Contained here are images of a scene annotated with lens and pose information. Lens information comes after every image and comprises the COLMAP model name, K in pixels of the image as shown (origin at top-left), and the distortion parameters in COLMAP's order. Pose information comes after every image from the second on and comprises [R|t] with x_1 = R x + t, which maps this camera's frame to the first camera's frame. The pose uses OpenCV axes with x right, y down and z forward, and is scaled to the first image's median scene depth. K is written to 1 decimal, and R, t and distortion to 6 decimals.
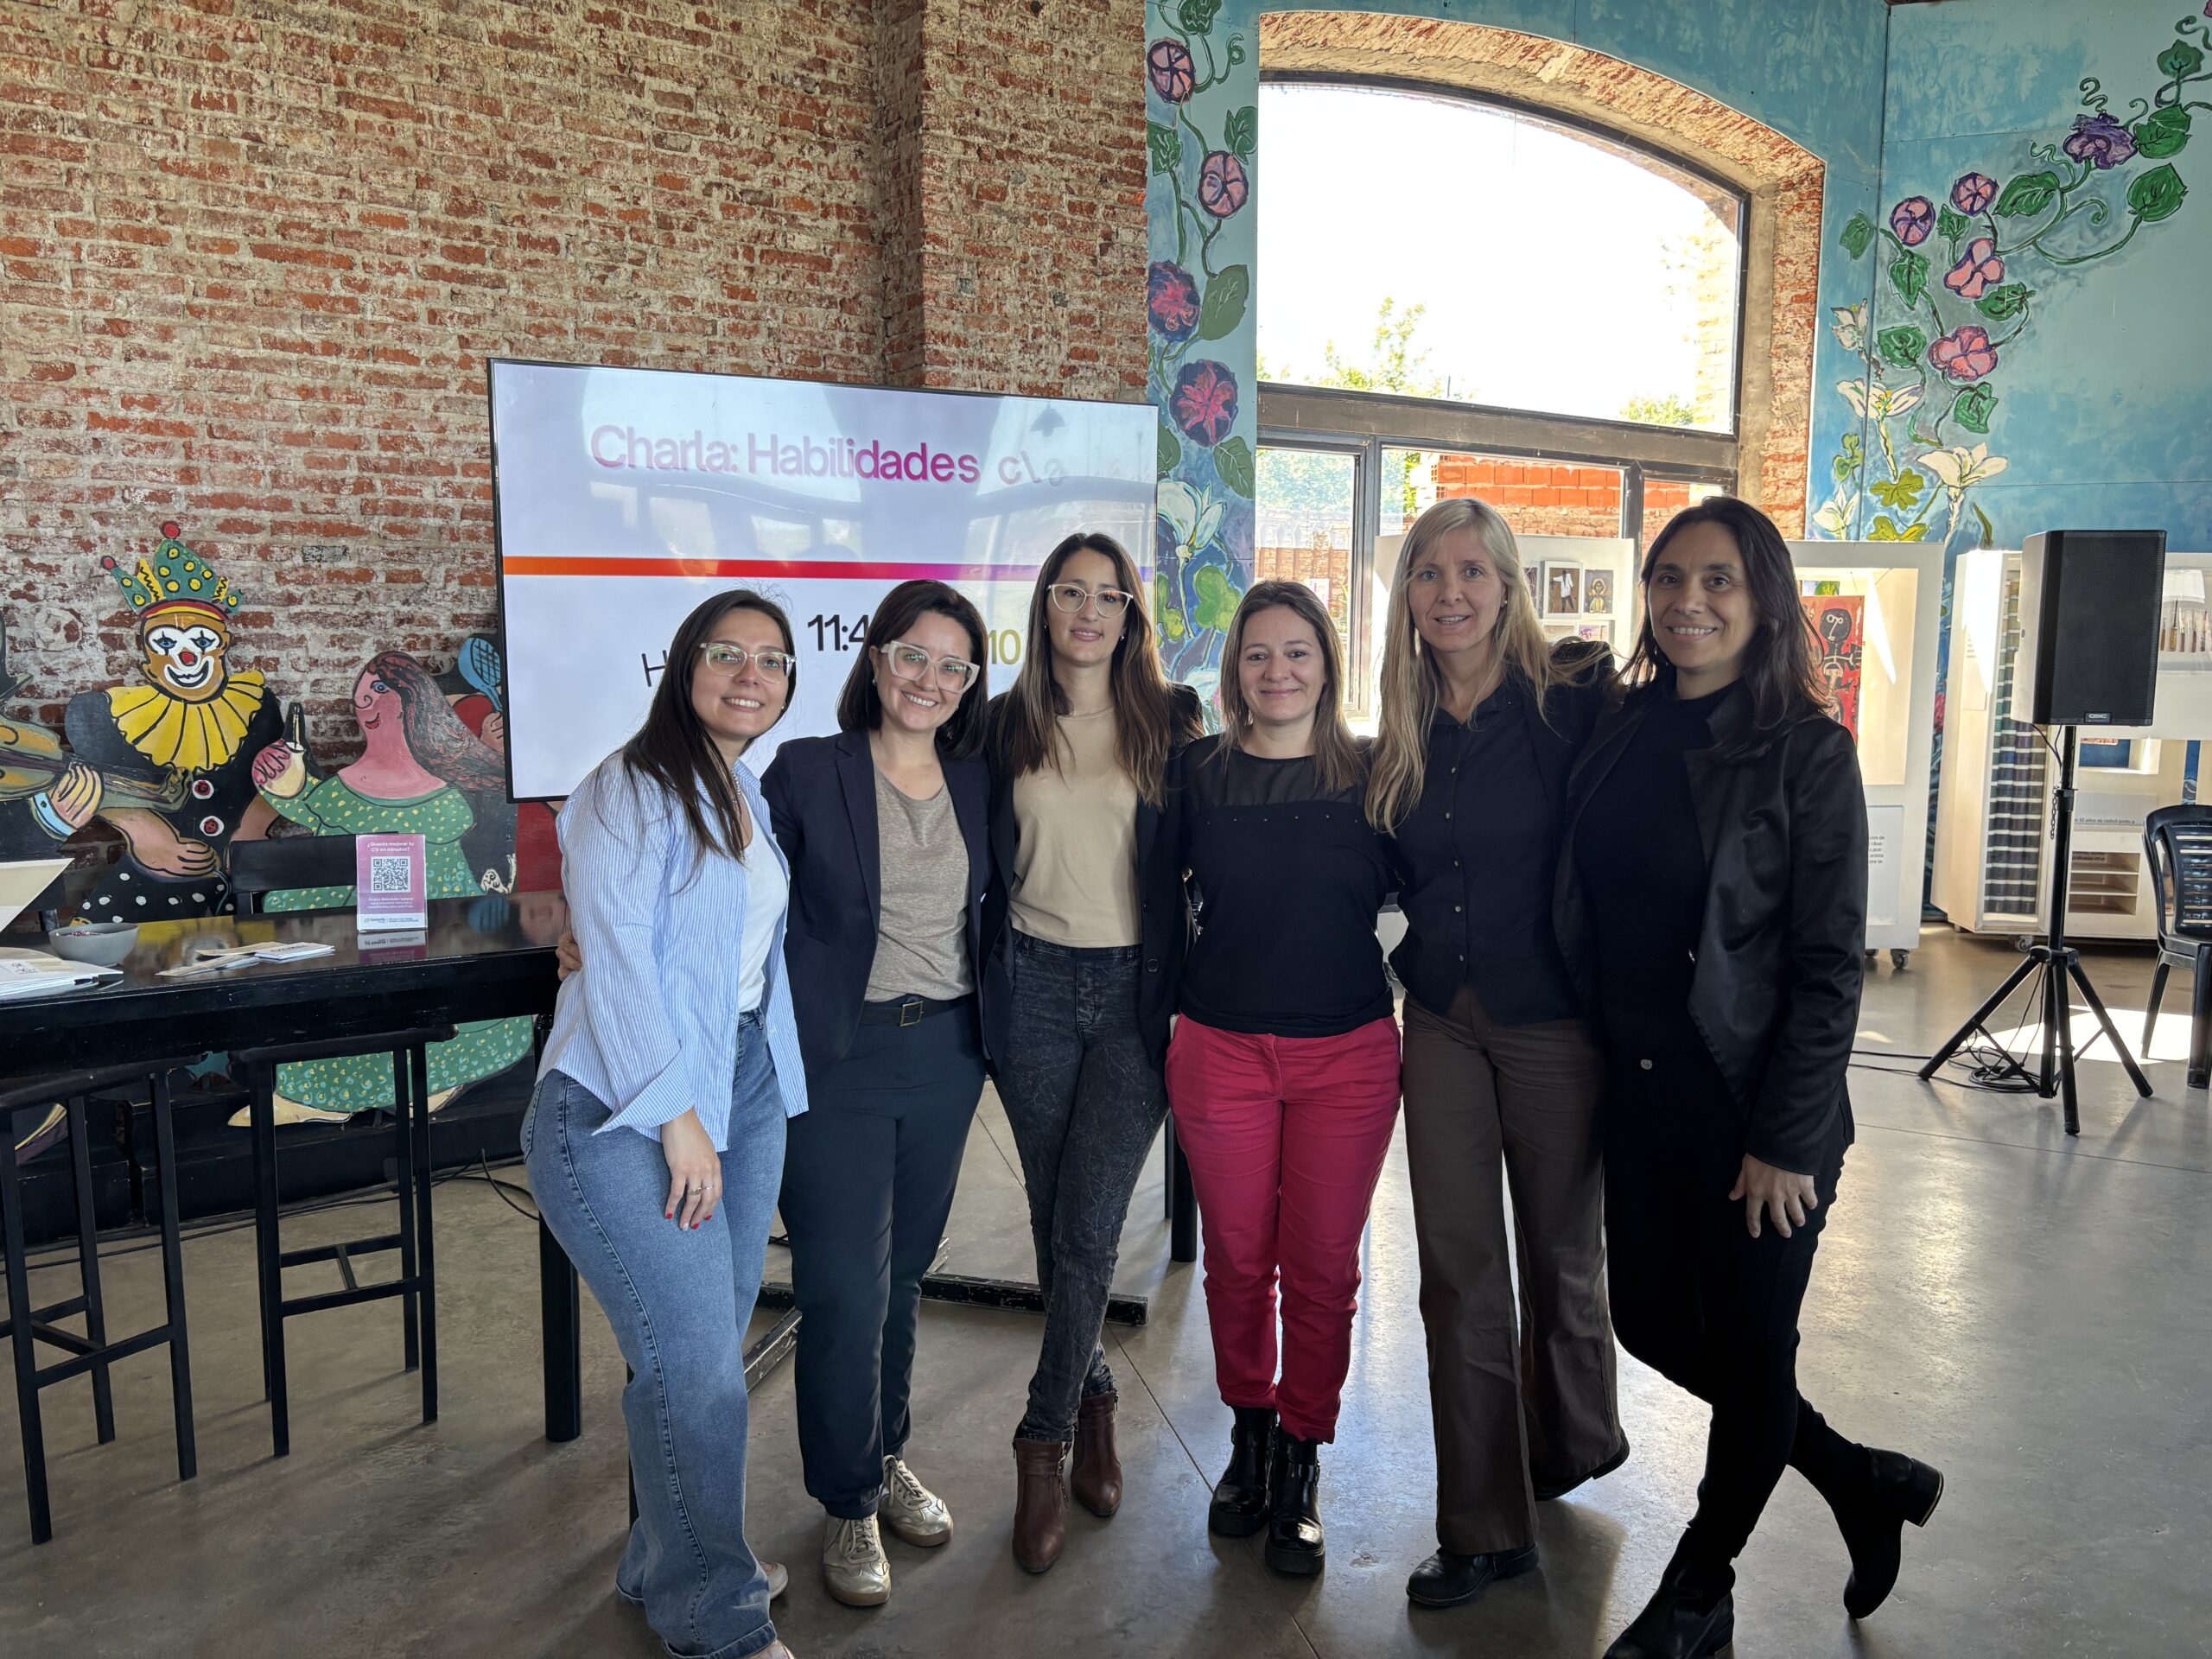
lens RADIAL K [[1672.6, 0, 1112.3], [0, 1672.6, 811.2], [0, 0, 1]] dist [0.056722, -0.066047]
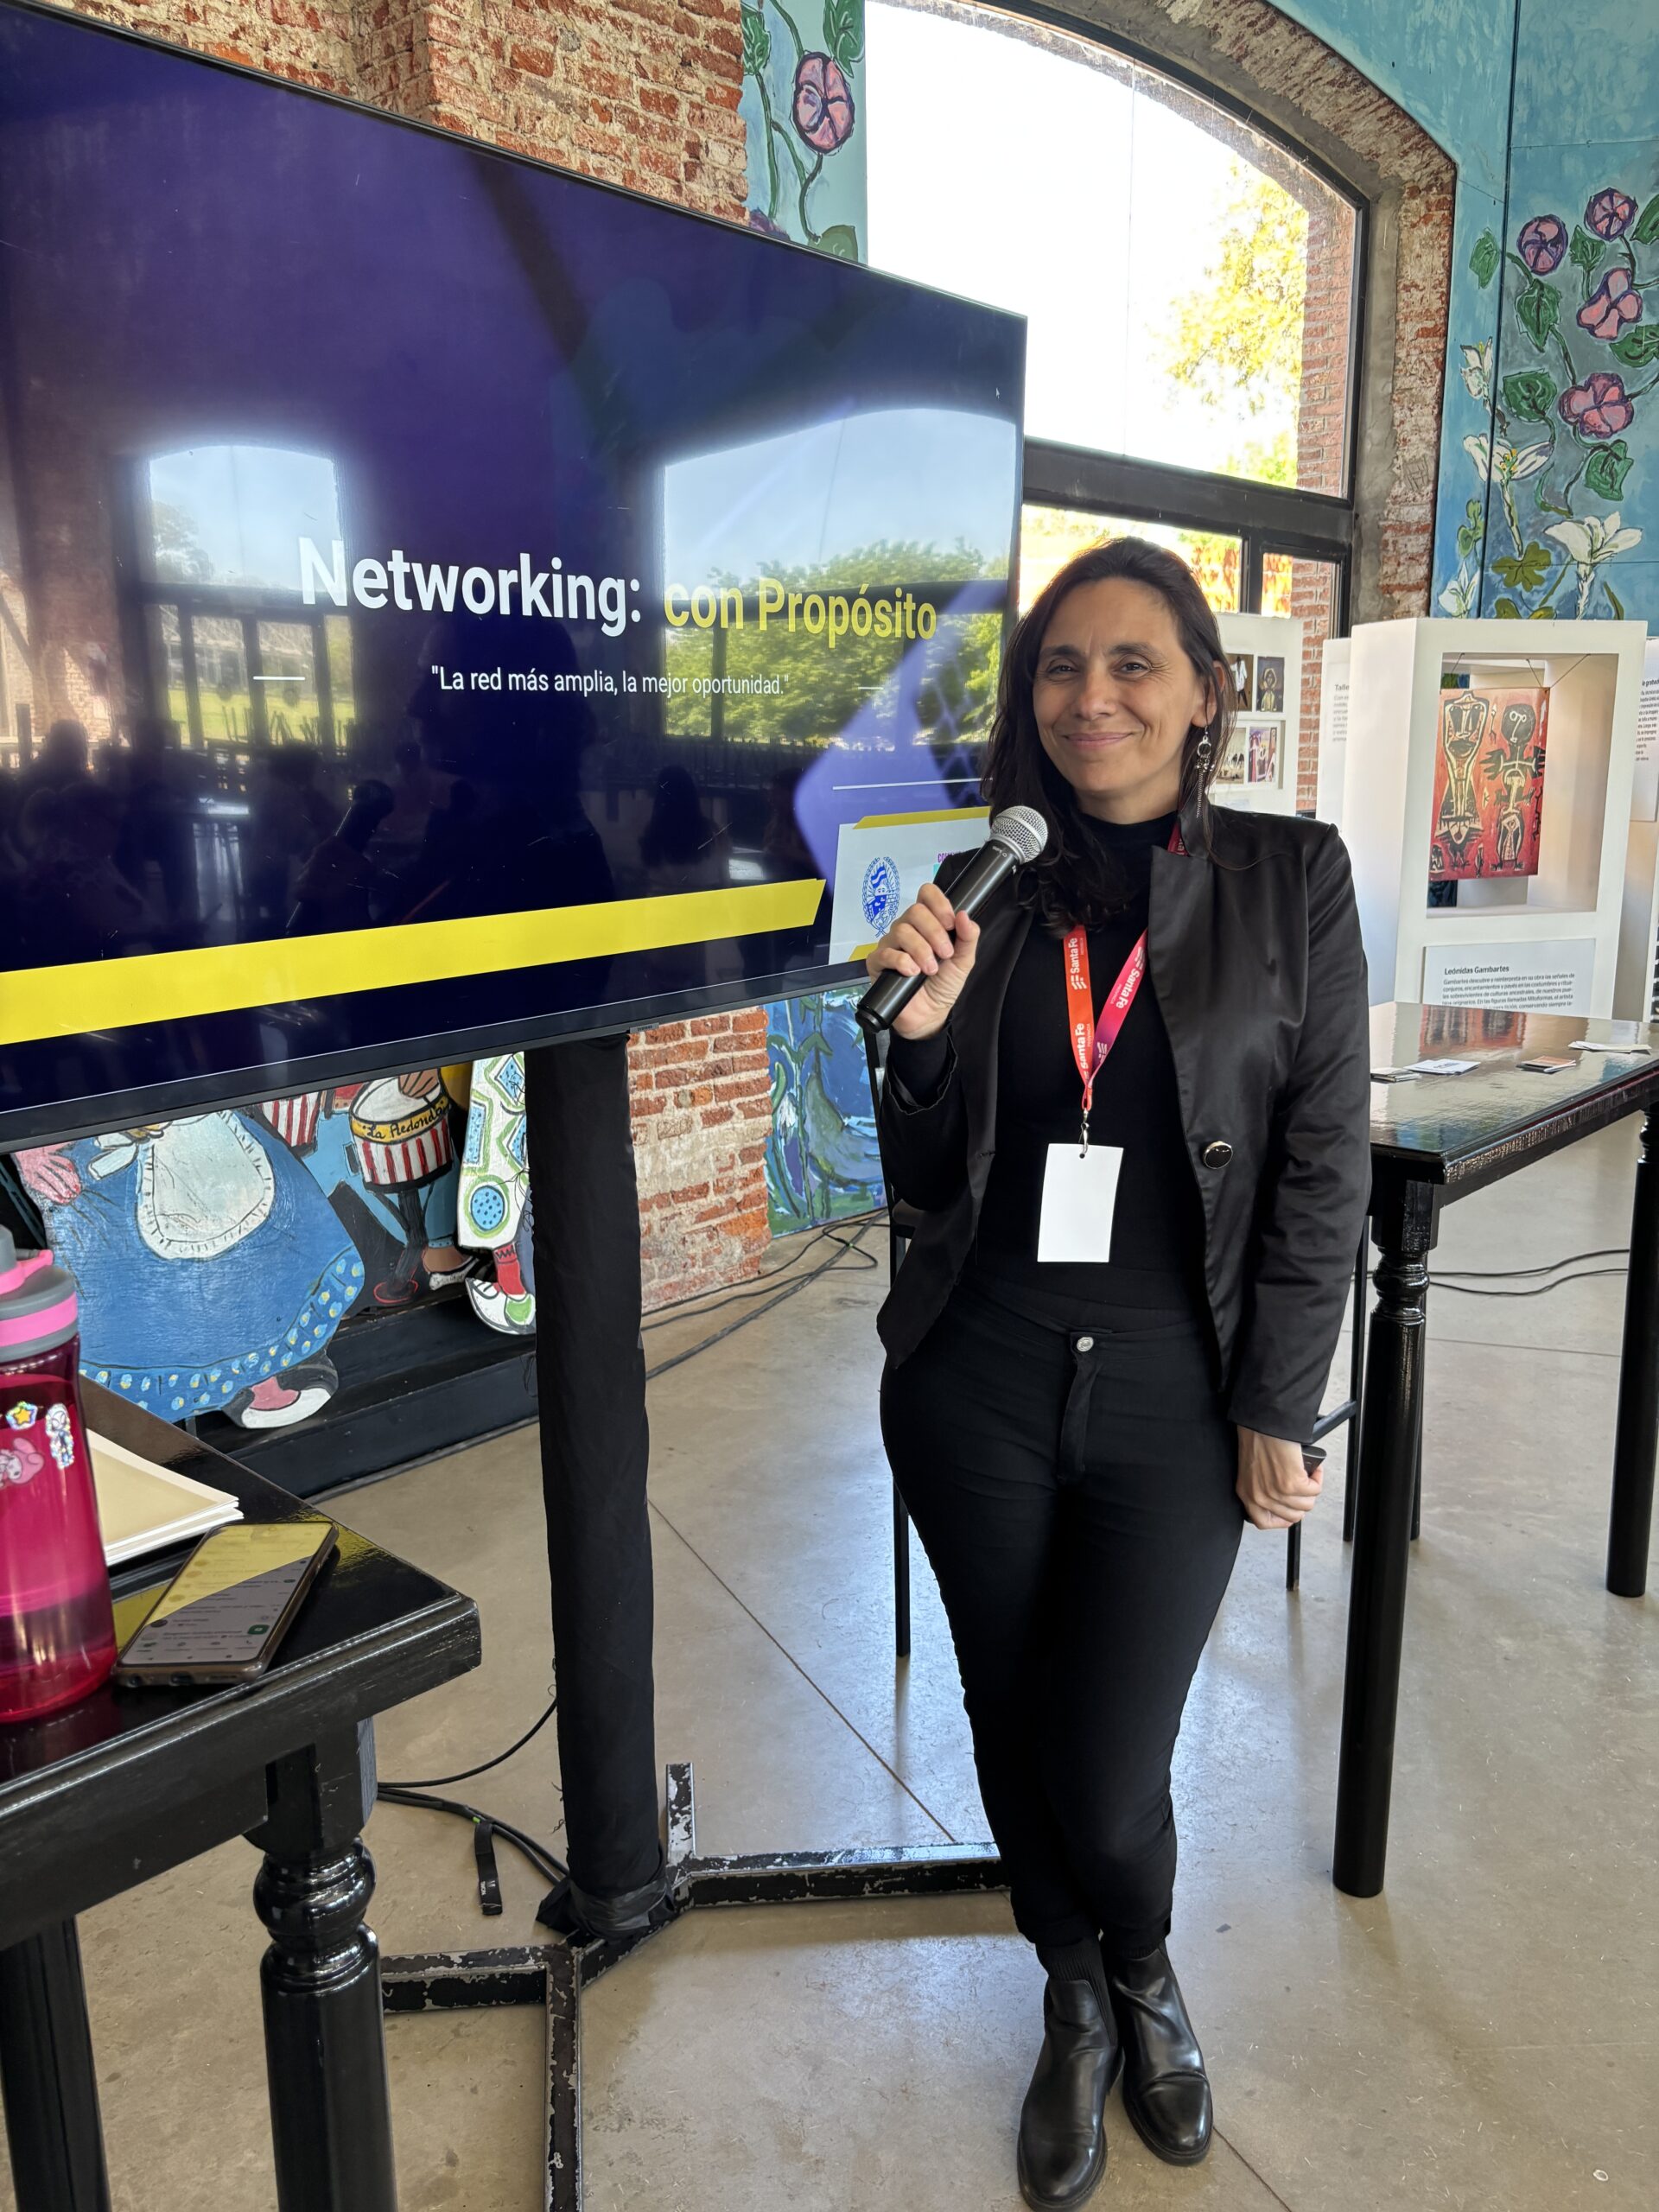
lens RADIAL K [[1672.6, 0, 830.8], [0, 1672.6, 1112.7], [0, 0, 1]] dist [0.056722, -0.066047]
pose [[0.980616, -0.056574, 0.187594, -0.106580], [0.036723, 0.993510, 0.107657, -0.027390], [-0.192467, -0.098681, 0.976329, 0.300216]]
